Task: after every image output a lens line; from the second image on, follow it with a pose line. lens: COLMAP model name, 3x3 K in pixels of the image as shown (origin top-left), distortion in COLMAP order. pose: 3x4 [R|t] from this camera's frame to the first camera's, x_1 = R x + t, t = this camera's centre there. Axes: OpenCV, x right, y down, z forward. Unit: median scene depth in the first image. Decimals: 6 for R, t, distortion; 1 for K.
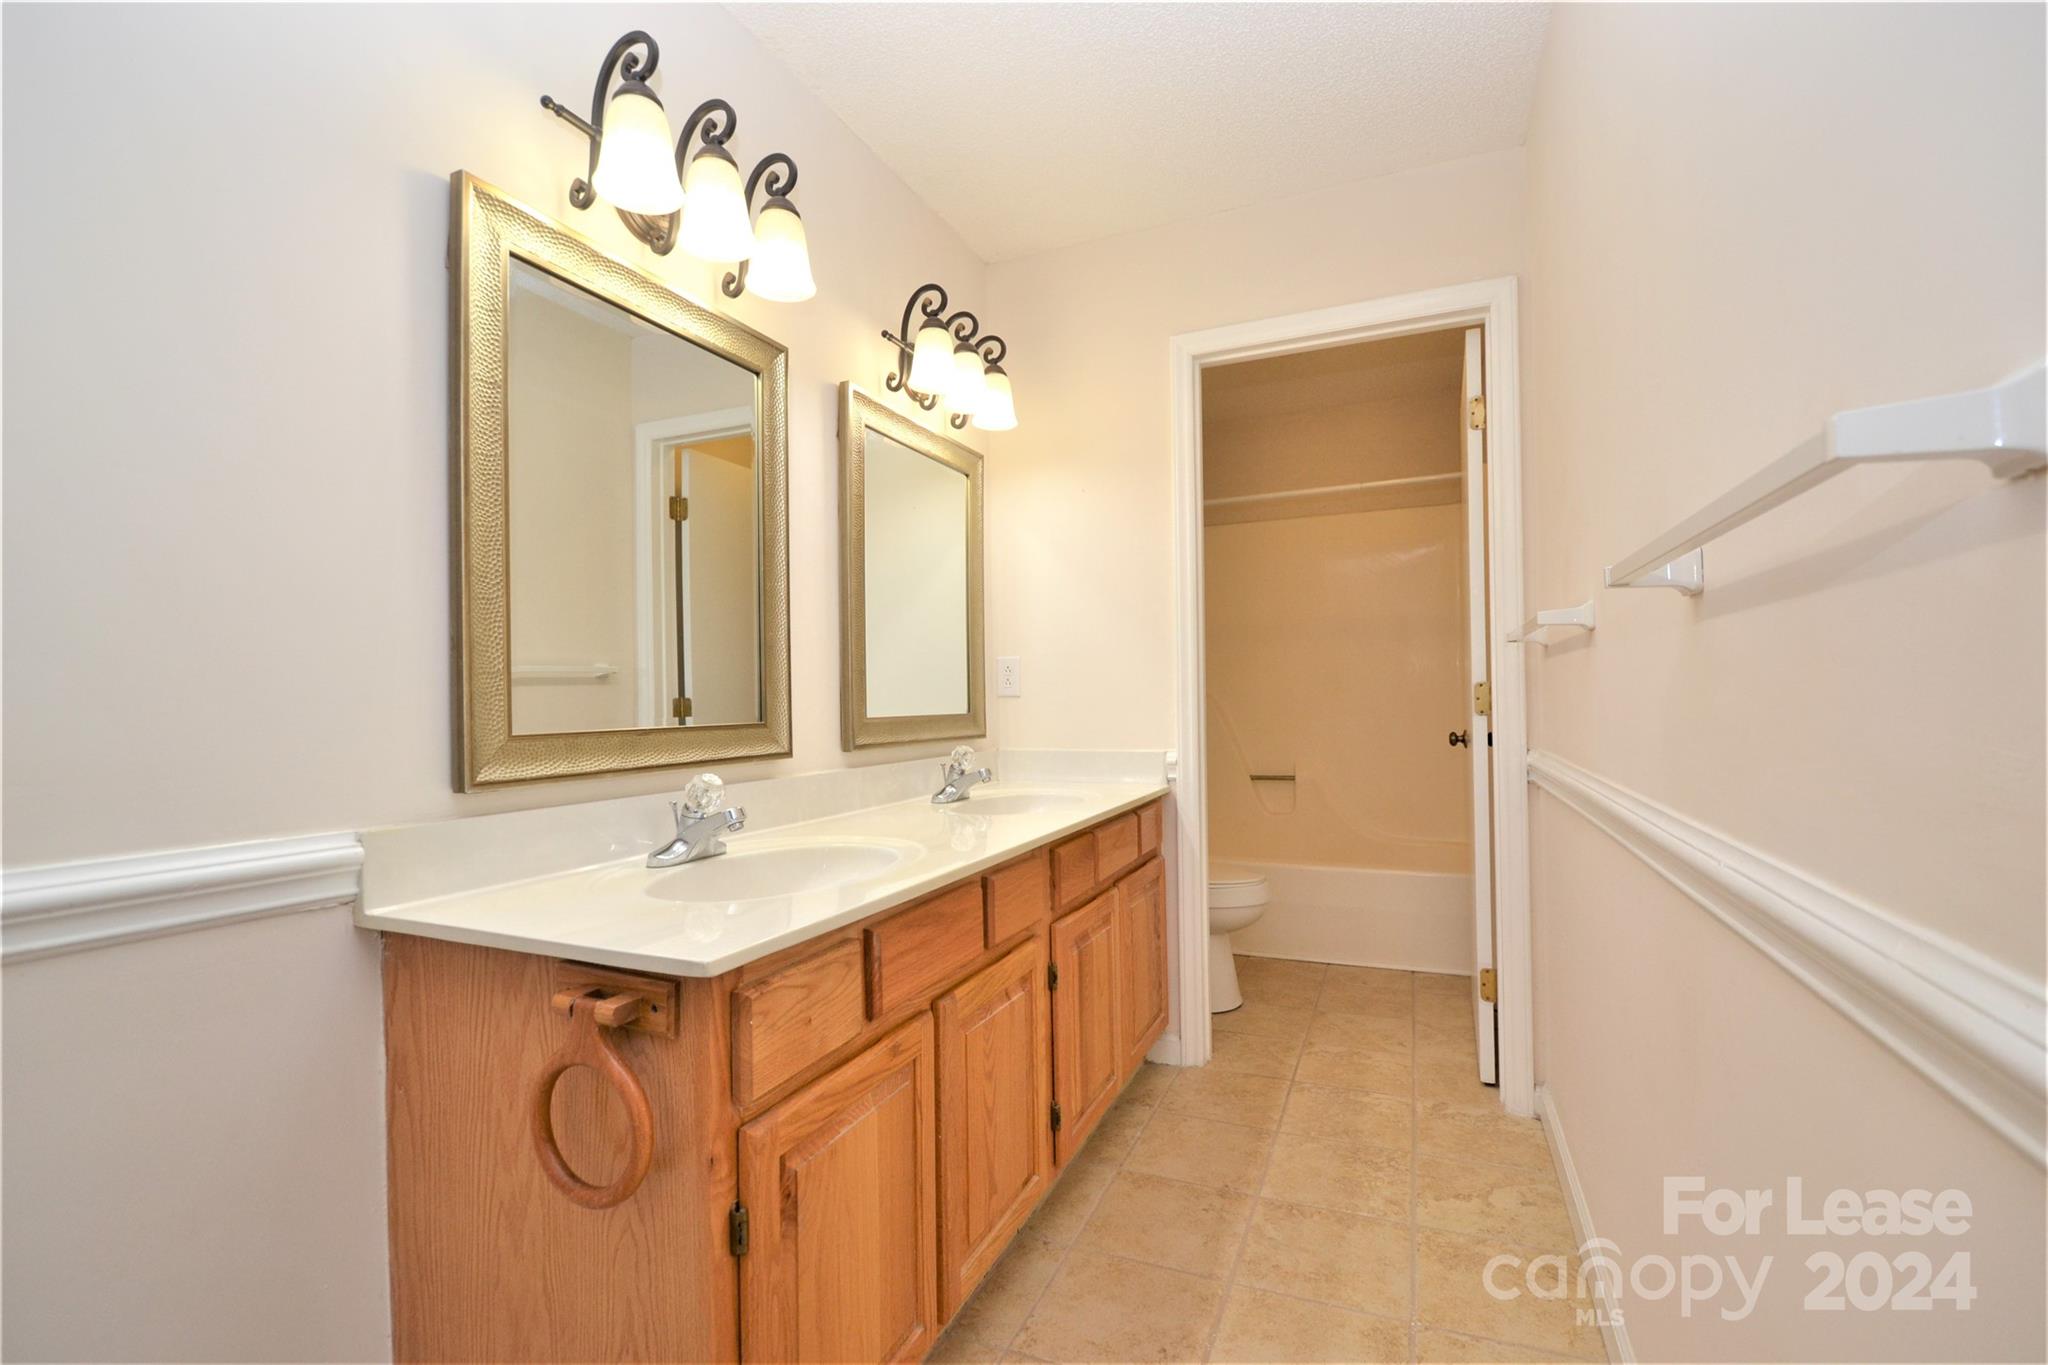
lens RADIAL K [[901.6, 0, 1026.6], [0, 901.6, 693.5], [0, 0, 1]] dist [0.017707, -0.023861]
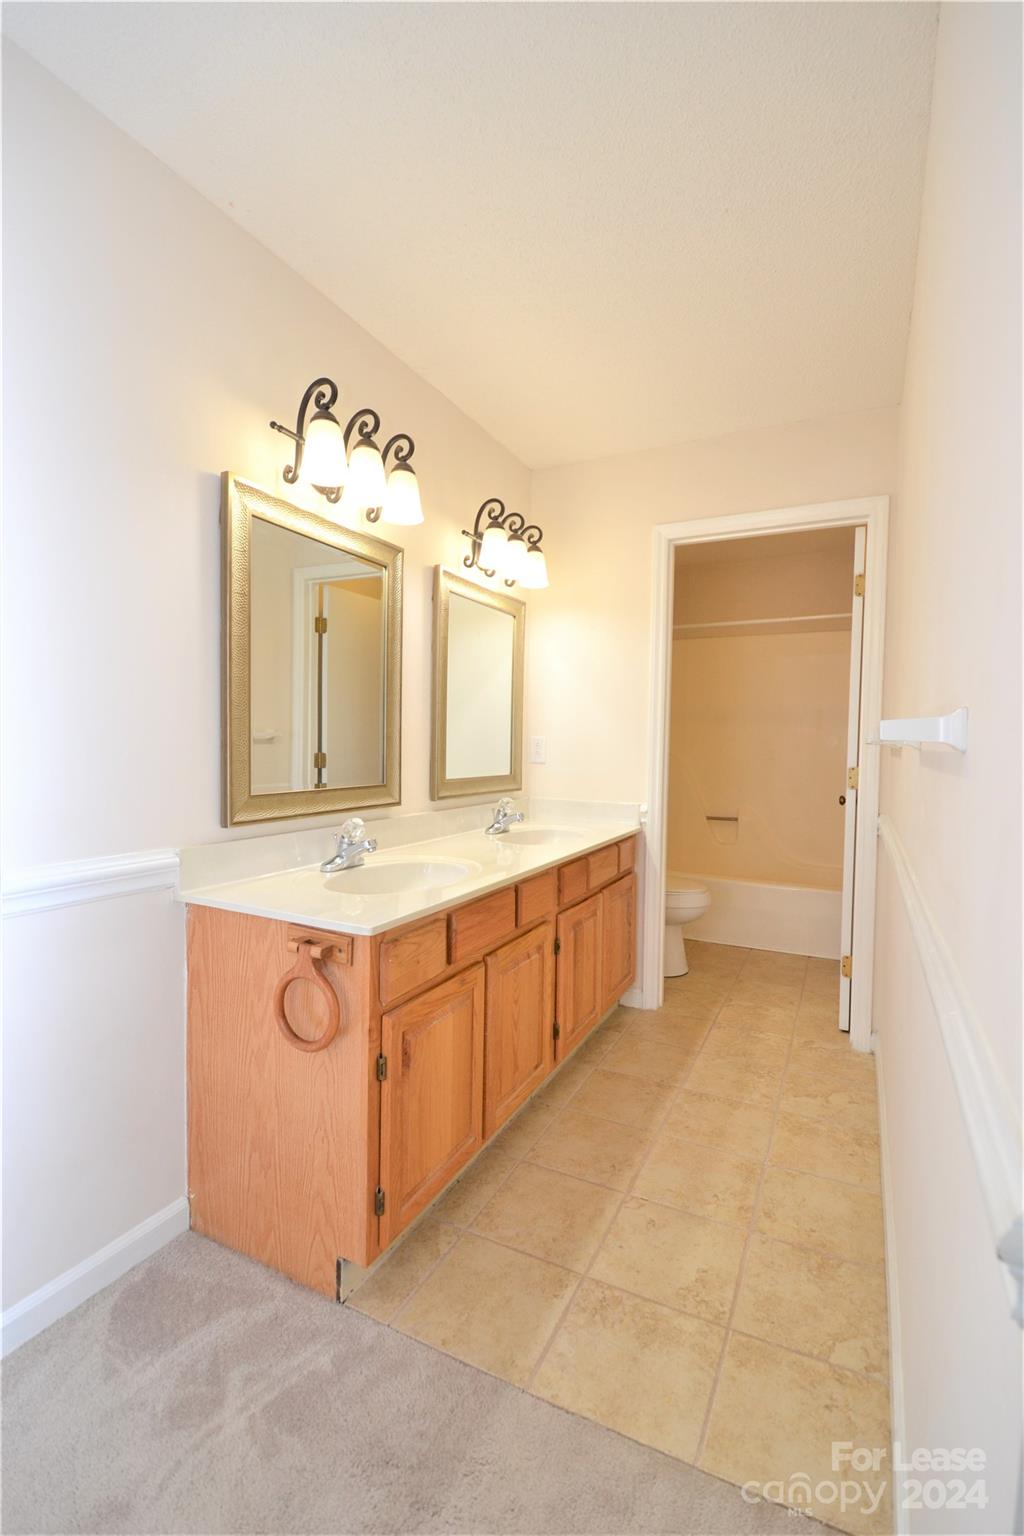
lens RADIAL K [[676.2, 0, 512.0], [0, 676.2, 768.0], [0, 0, 1]] dist [0.017707, -0.023861]
pose [[0.997486, 0.032113, -0.063175, 0.013492], [-0.029300, 0.998559, 0.044950, -0.055787], [0.064528, -0.042986, 0.996990, -0.193005]]
